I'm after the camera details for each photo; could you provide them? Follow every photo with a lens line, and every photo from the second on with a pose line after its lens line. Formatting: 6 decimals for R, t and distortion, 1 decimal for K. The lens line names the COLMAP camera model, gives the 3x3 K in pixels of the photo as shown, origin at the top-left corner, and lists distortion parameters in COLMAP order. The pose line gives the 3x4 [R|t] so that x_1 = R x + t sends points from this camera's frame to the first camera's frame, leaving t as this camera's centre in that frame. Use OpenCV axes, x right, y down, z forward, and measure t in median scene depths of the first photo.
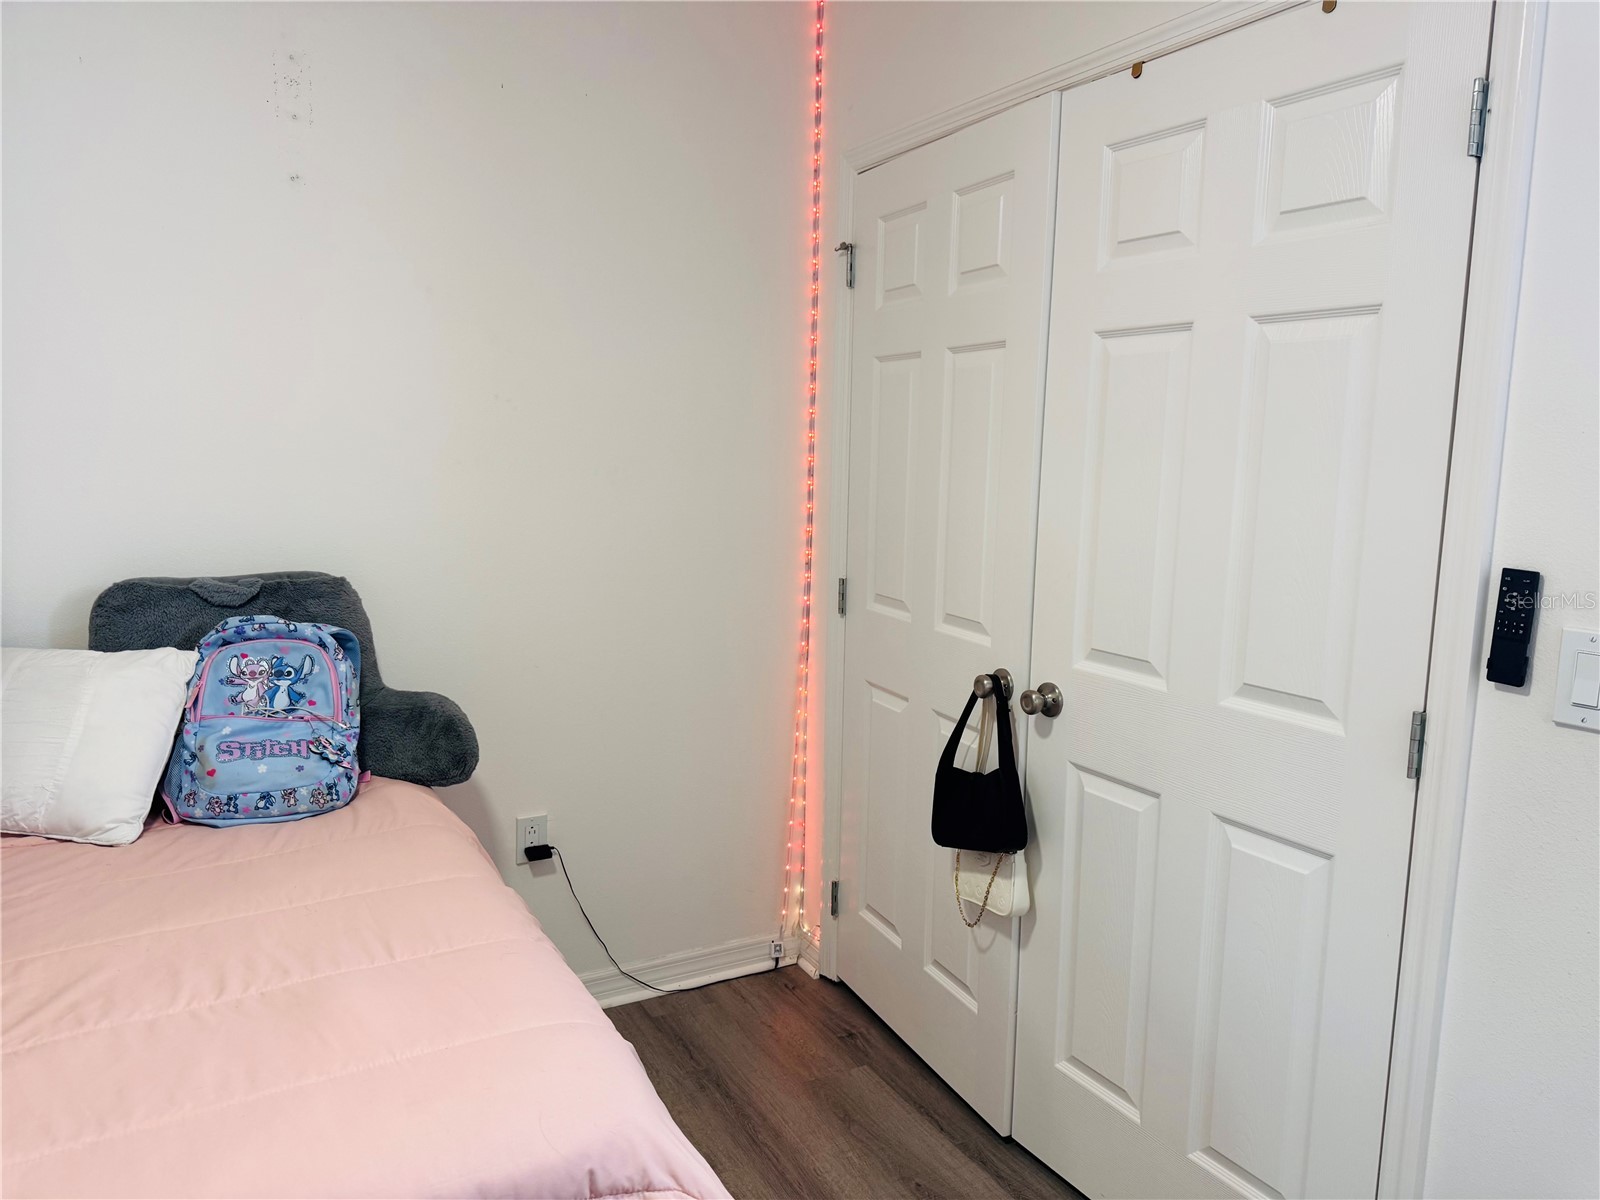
lens RADIAL K [[1135.9, 0, 796.0], [0, 1135.9, 597.5], [0, 0, 1]] dist [0.003175, 0.000225]
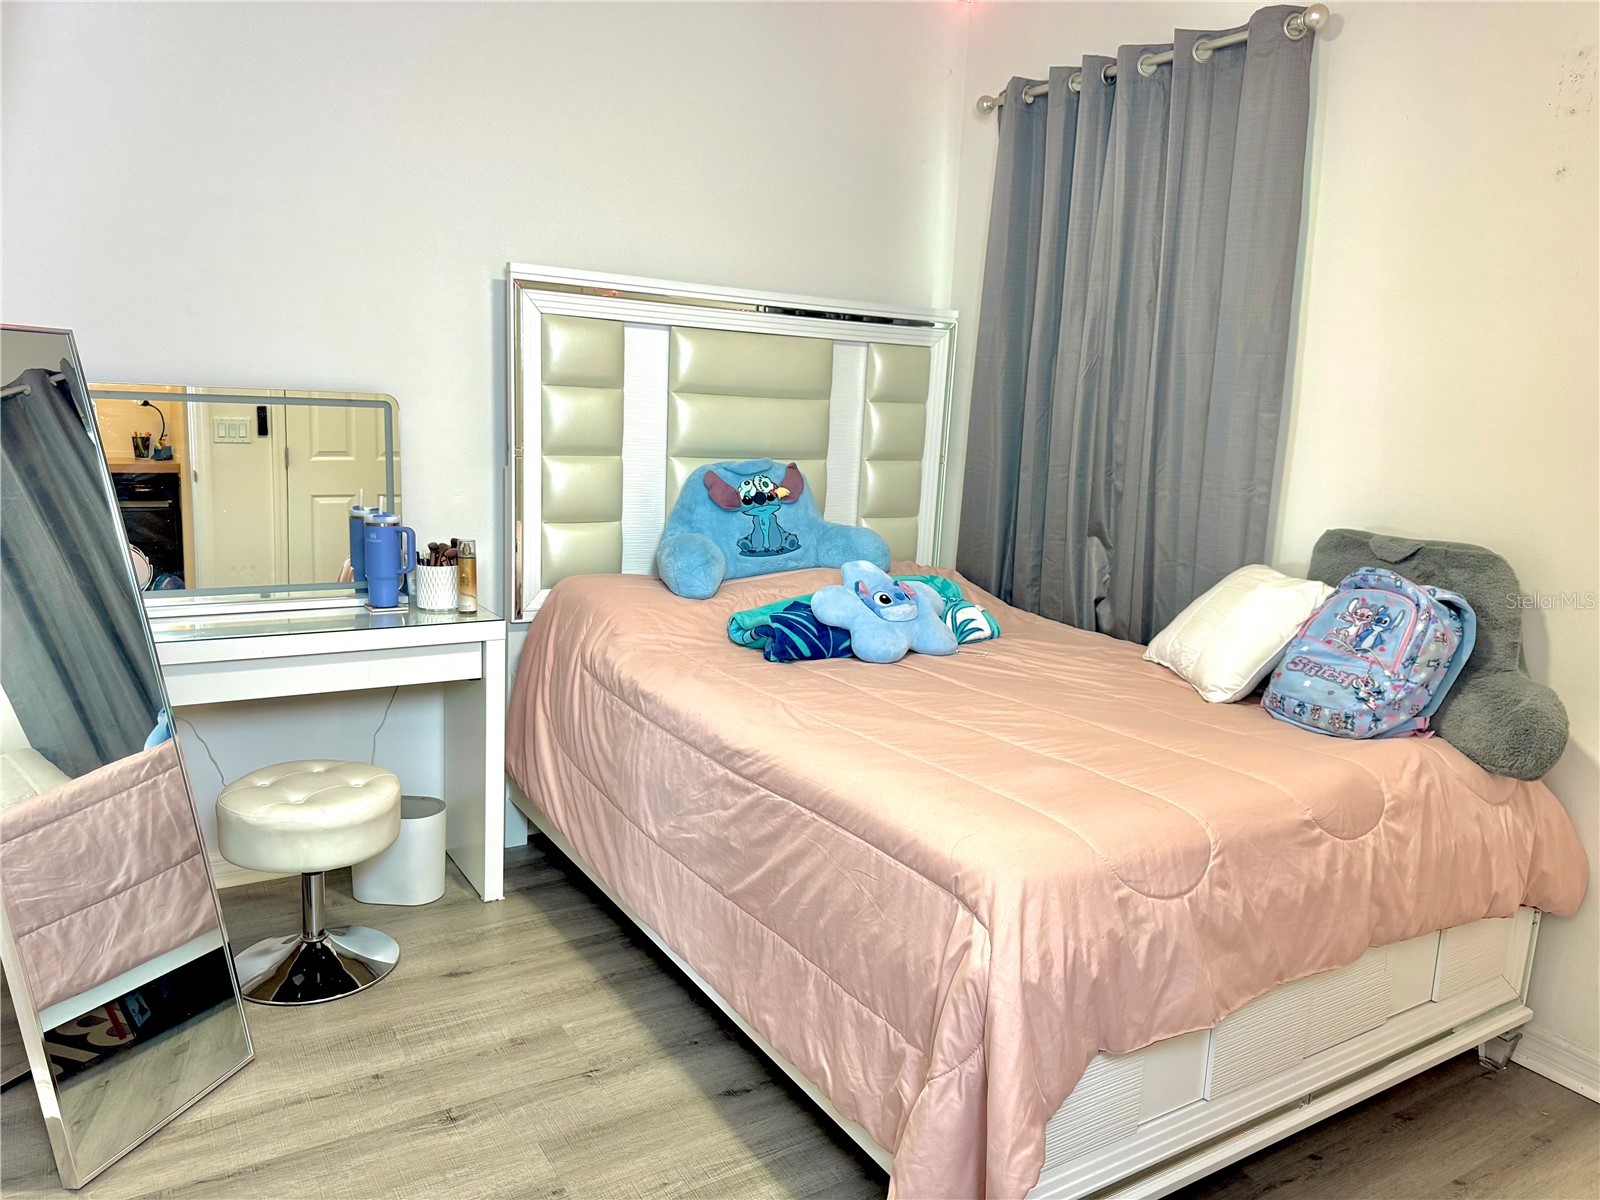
lens RADIAL K [[1135.9, 0, 800.2], [0, 1135.9, 598.0], [0, 0, 1]] dist [0.003175, 0.000225]
pose [[0.038699, 0.150186, -0.987900, 0.676154], [-0.176746, 0.974081, 0.141162, -0.014595], [0.983495, 0.169145, 0.064240, 0.353665]]
